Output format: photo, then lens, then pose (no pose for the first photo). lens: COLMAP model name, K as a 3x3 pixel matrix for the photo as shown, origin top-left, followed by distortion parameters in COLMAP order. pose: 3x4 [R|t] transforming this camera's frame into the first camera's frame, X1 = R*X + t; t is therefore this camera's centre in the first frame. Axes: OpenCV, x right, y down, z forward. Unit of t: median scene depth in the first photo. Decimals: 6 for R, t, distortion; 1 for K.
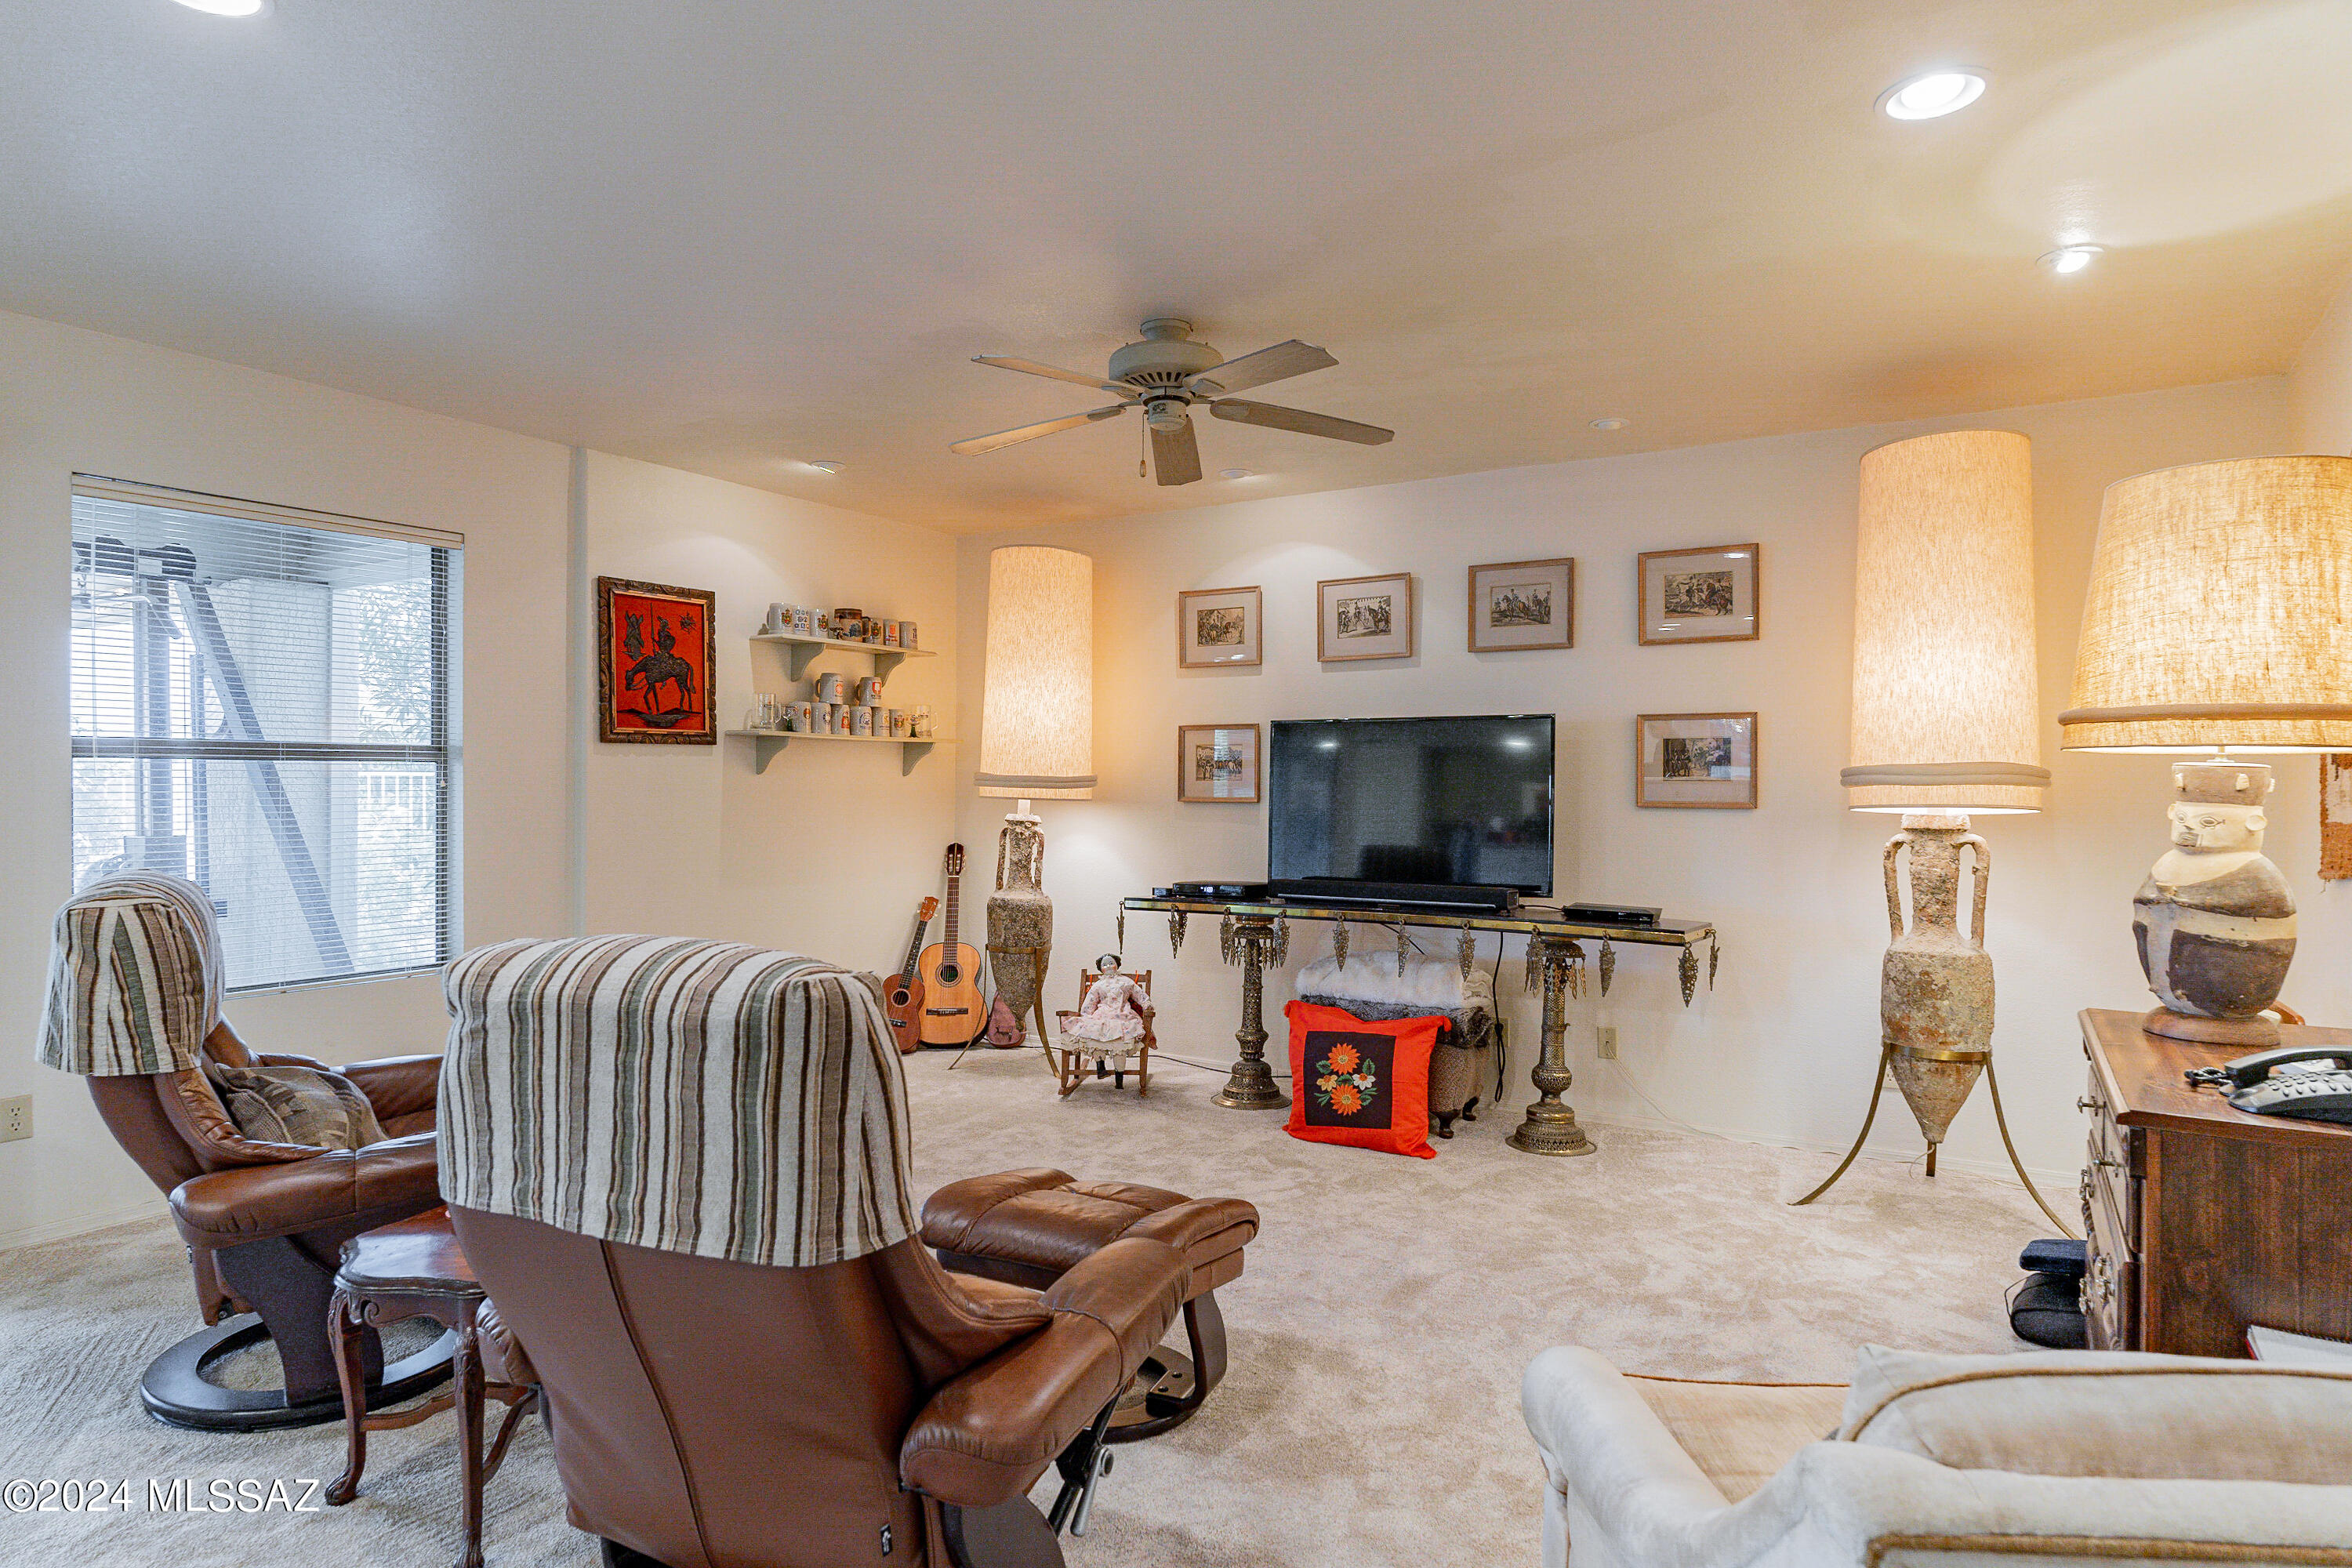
lens RADIAL K [[1300.9, 0, 1192.1], [0, 1300.9, 790.9], [0, 0, 1]] dist [-0.019913, -0.000382]
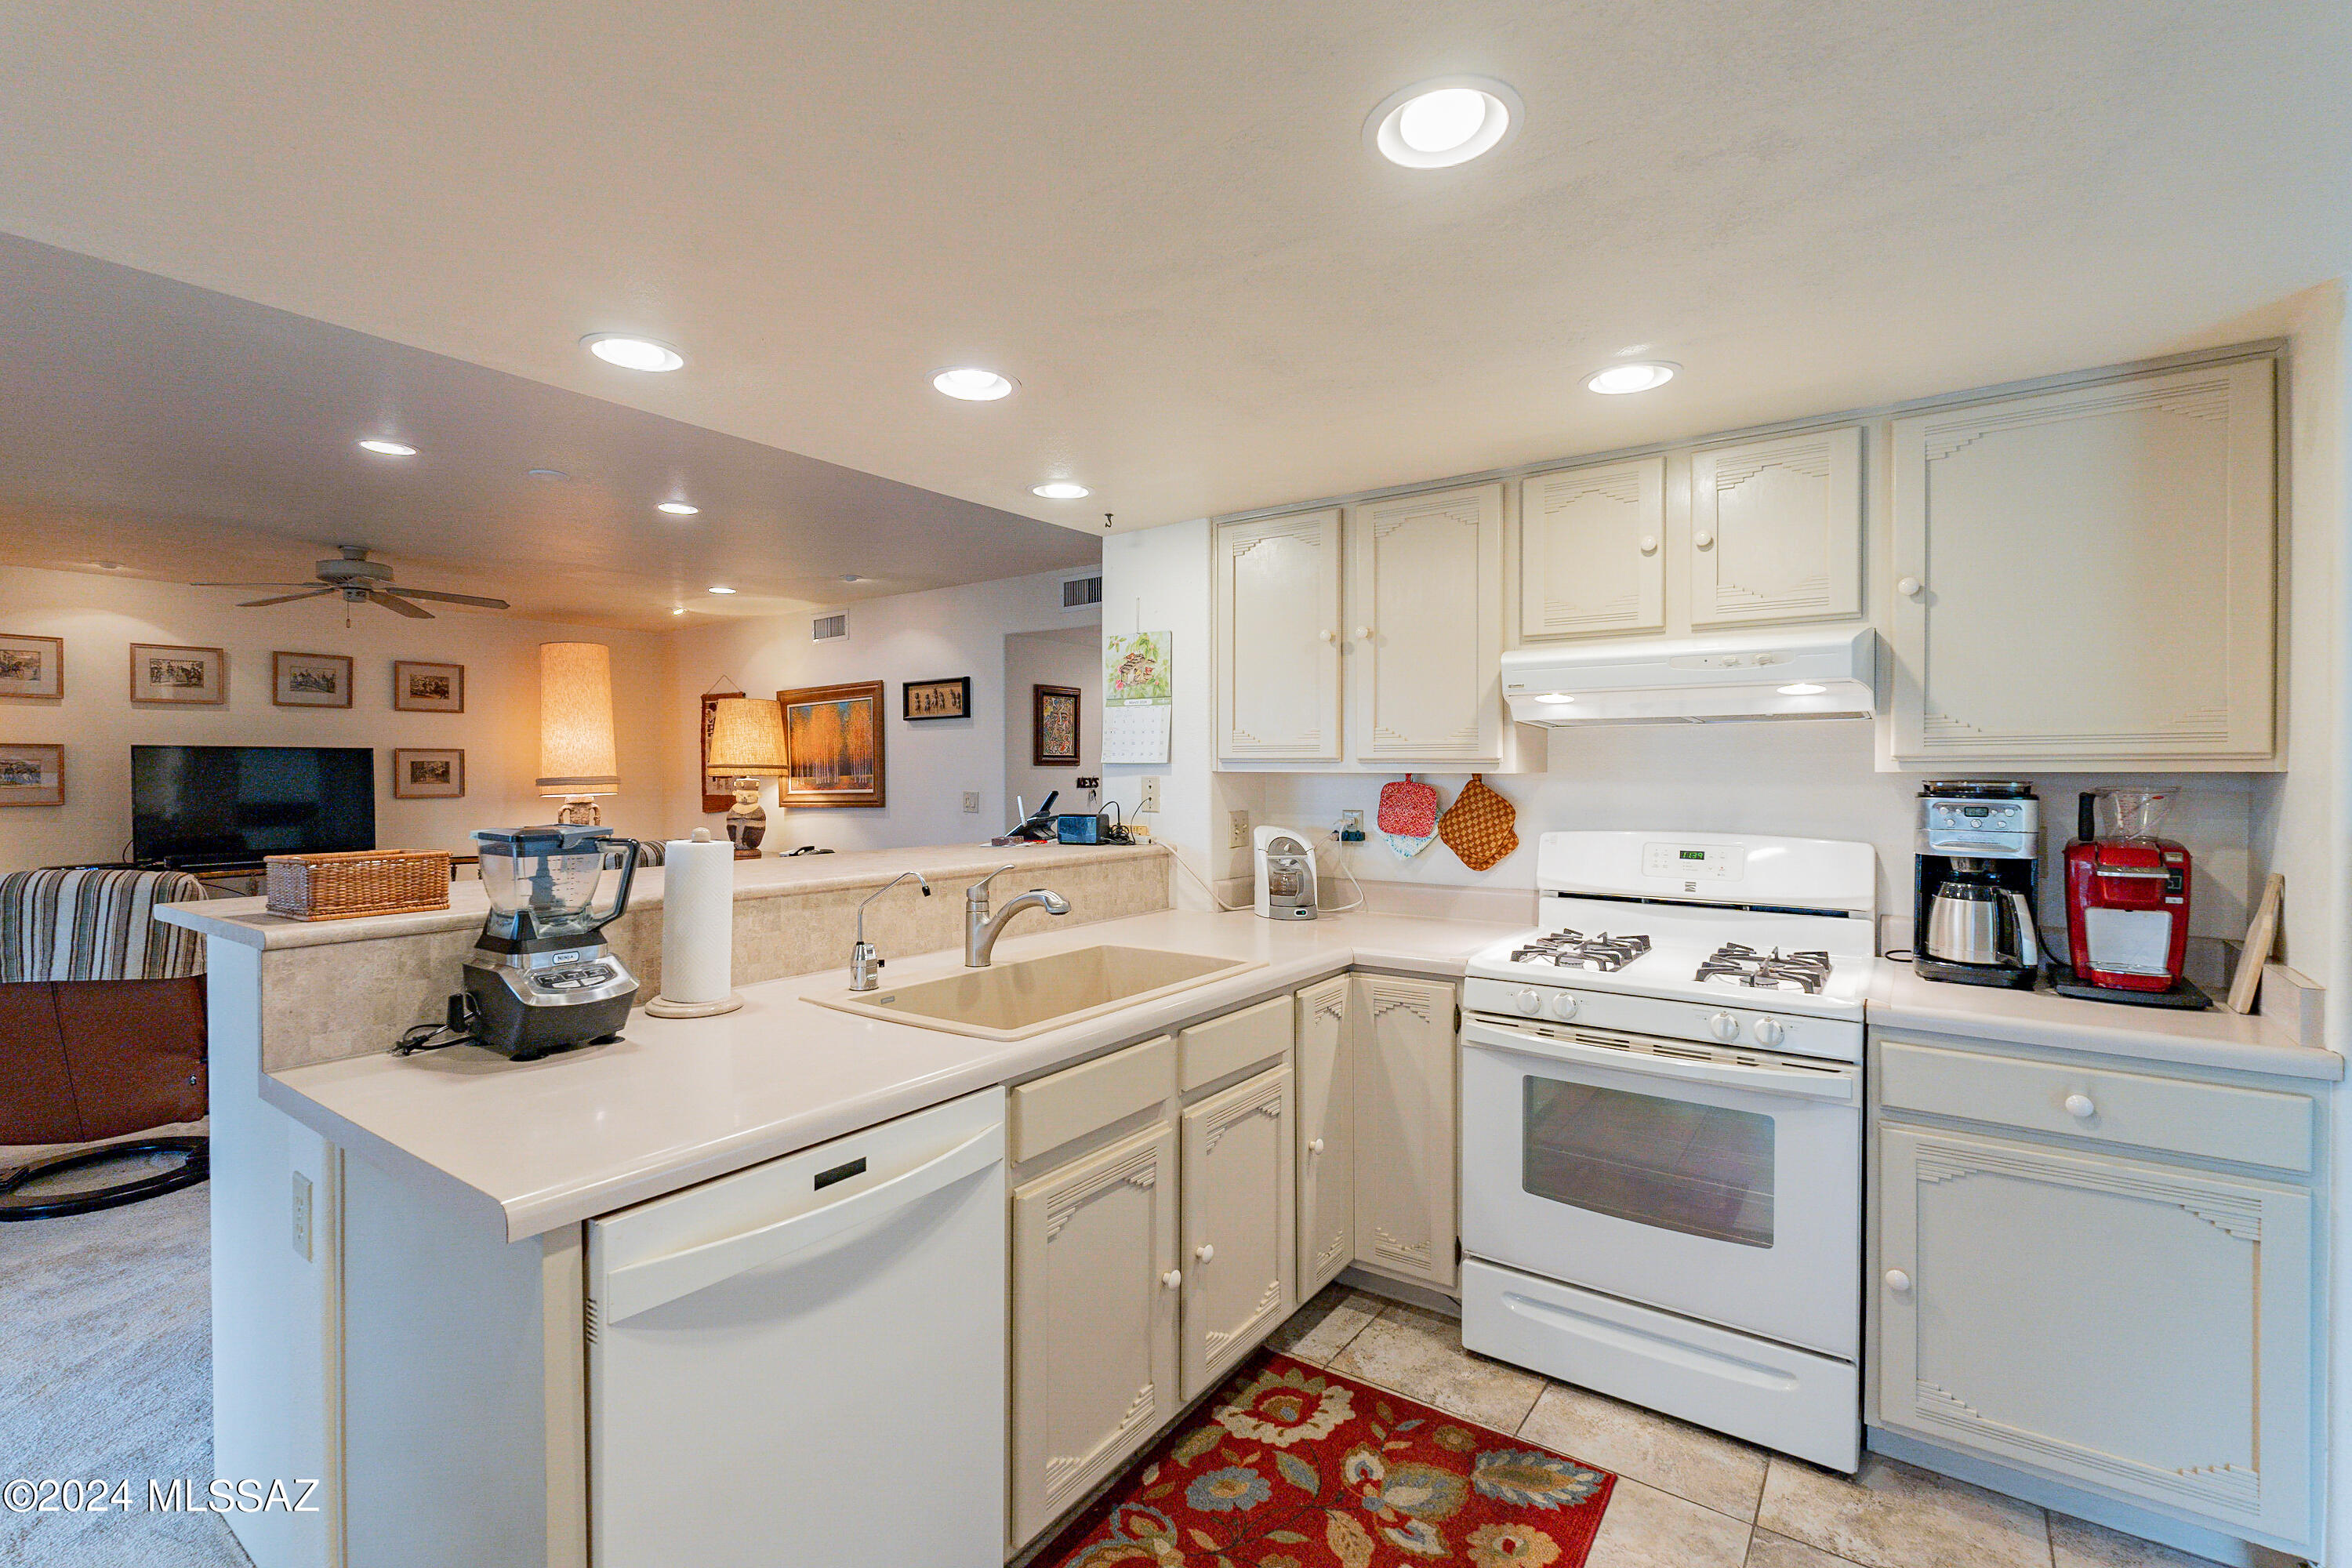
lens RADIAL K [[1037.8, 0, 1171.8], [0, 1037.8, 781.0], [0, 0, 1]] dist [-0.009072, 0.001926]
pose [[0.087685, -0.014762, 0.996039, -0.958846], [0.006113, 0.999879, 0.014281, -0.024792], [-0.996129, 0.004836, 0.087765, -0.212714]]
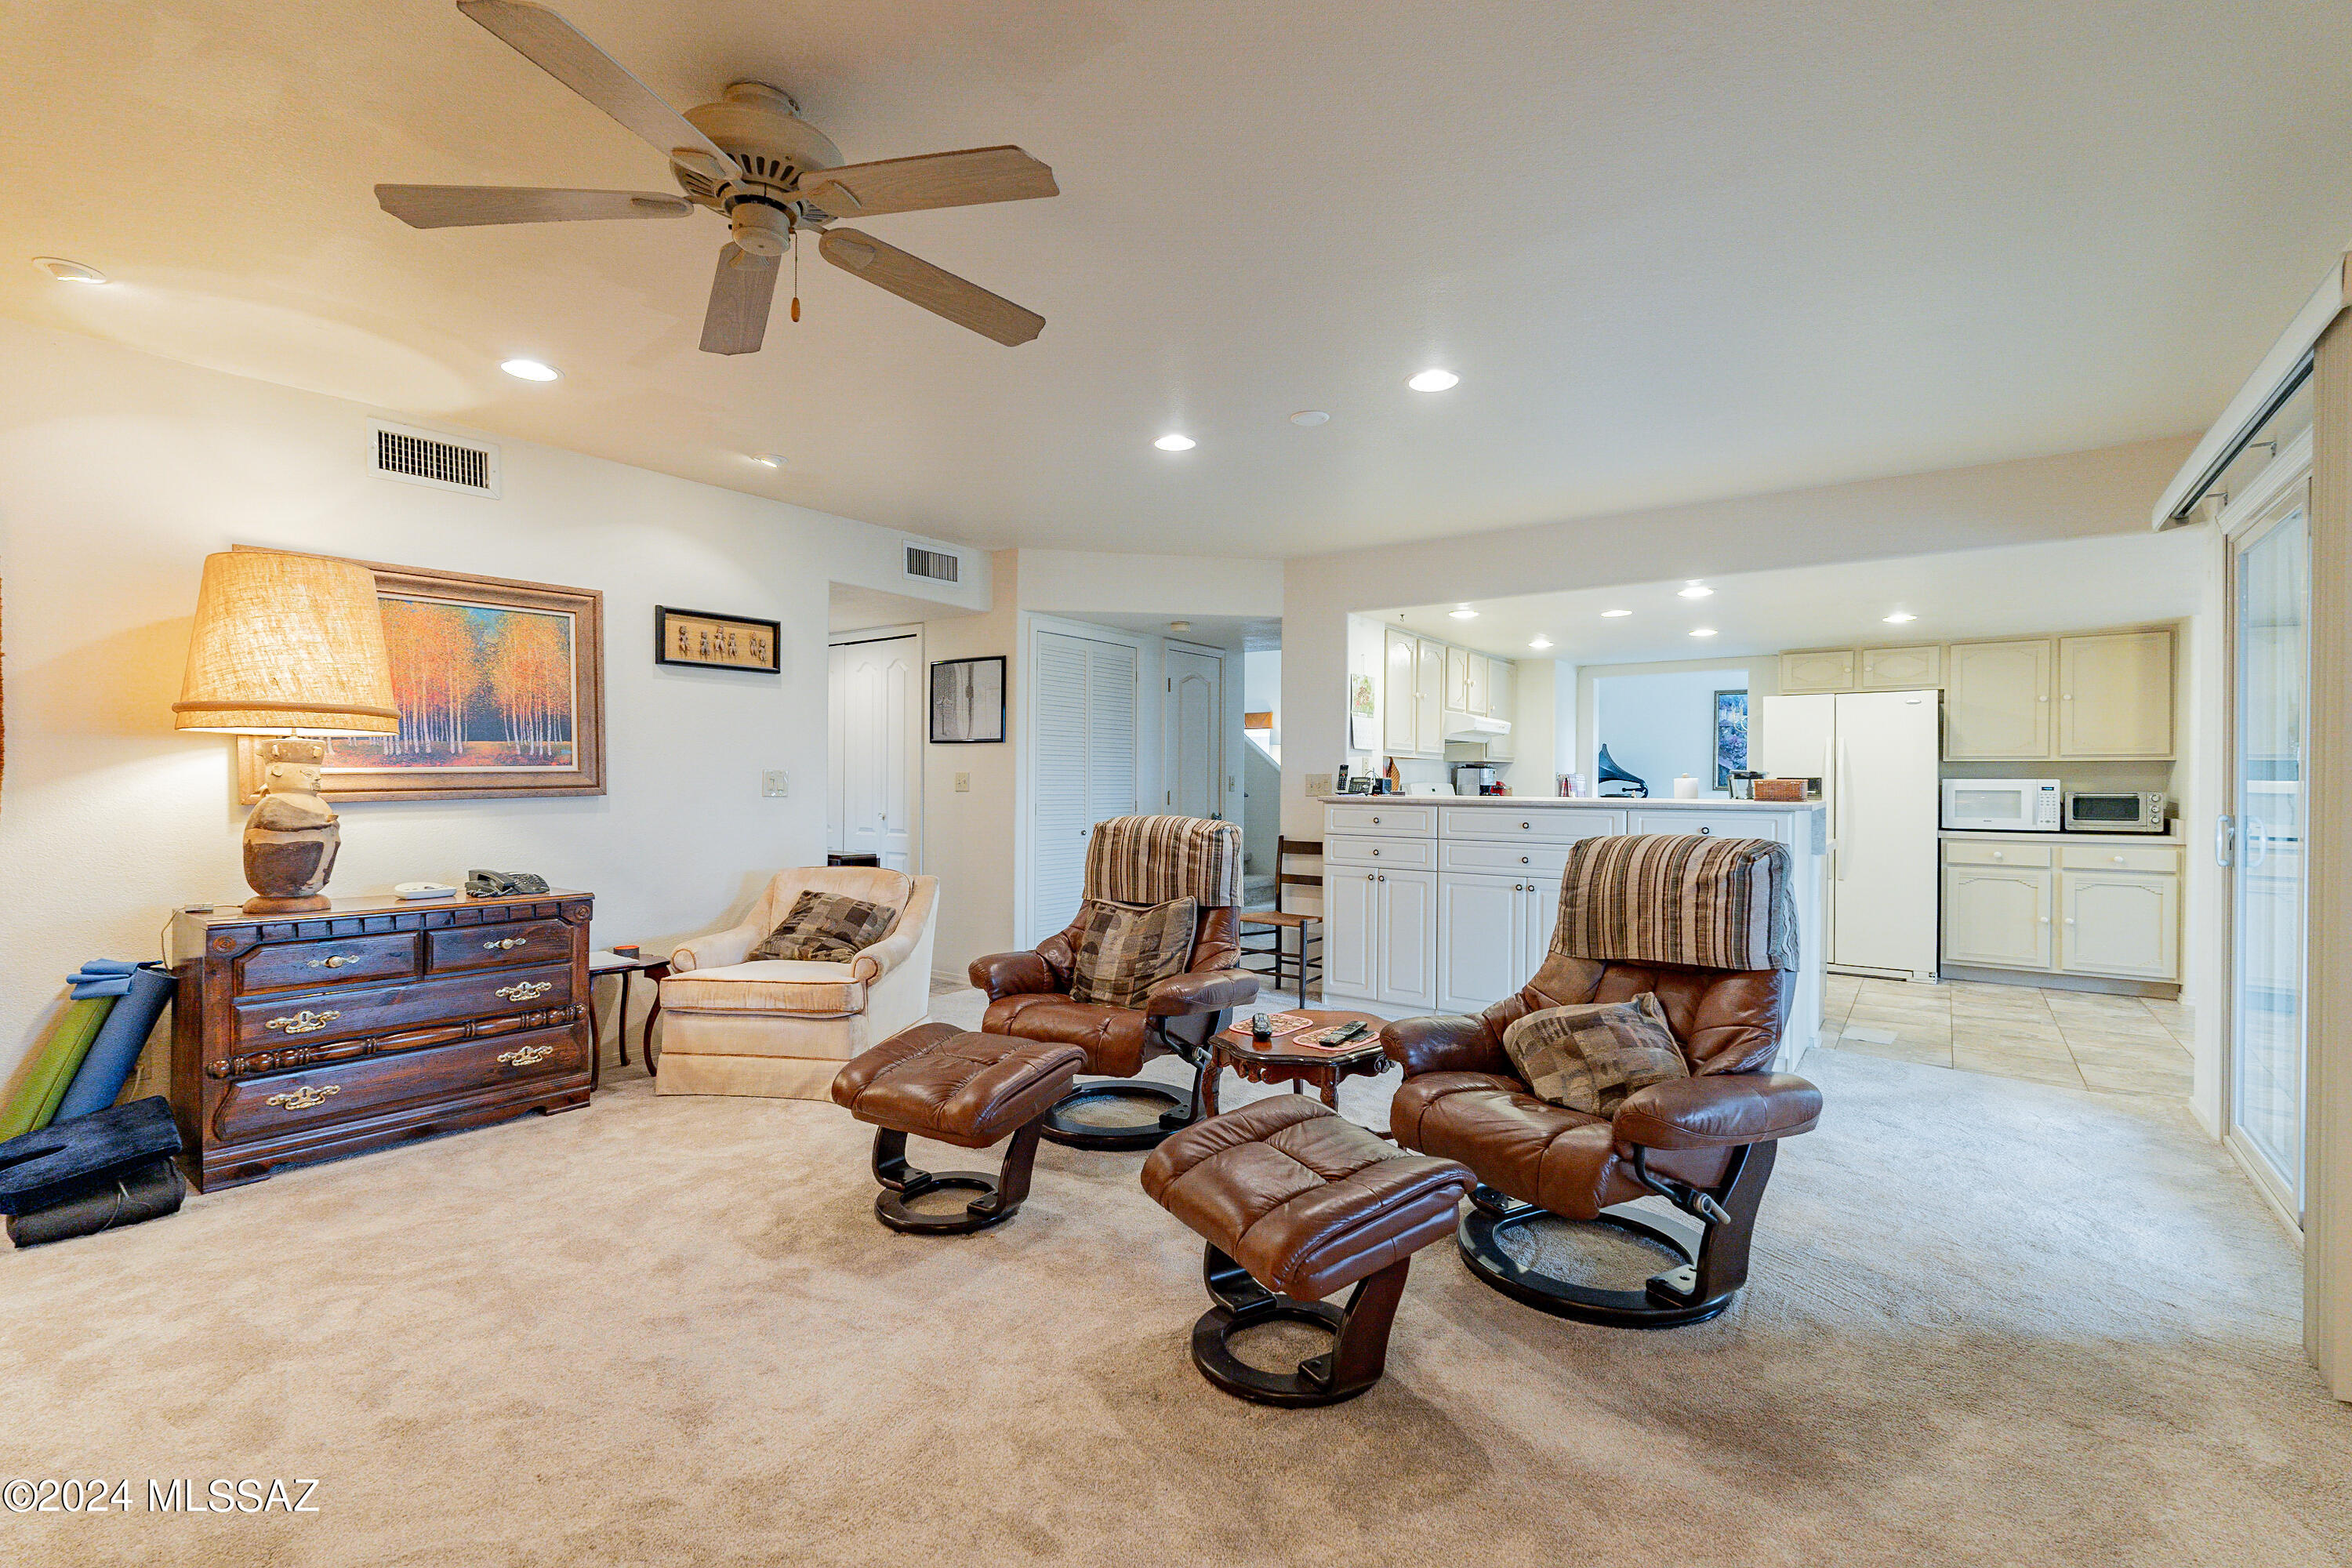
lens RADIAL K [[1037.8, 0, 1166.3], [0, 1037.8, 780.5], [0, 0, 1]] dist [-0.009072, 0.001926]
pose [[-0.993966, -0.012480, 0.108979, -0.211471], [-0.011964, 0.999914, 0.005384, 0.004601], [-0.109037, 0.004048, -0.994029, 1.046368]]
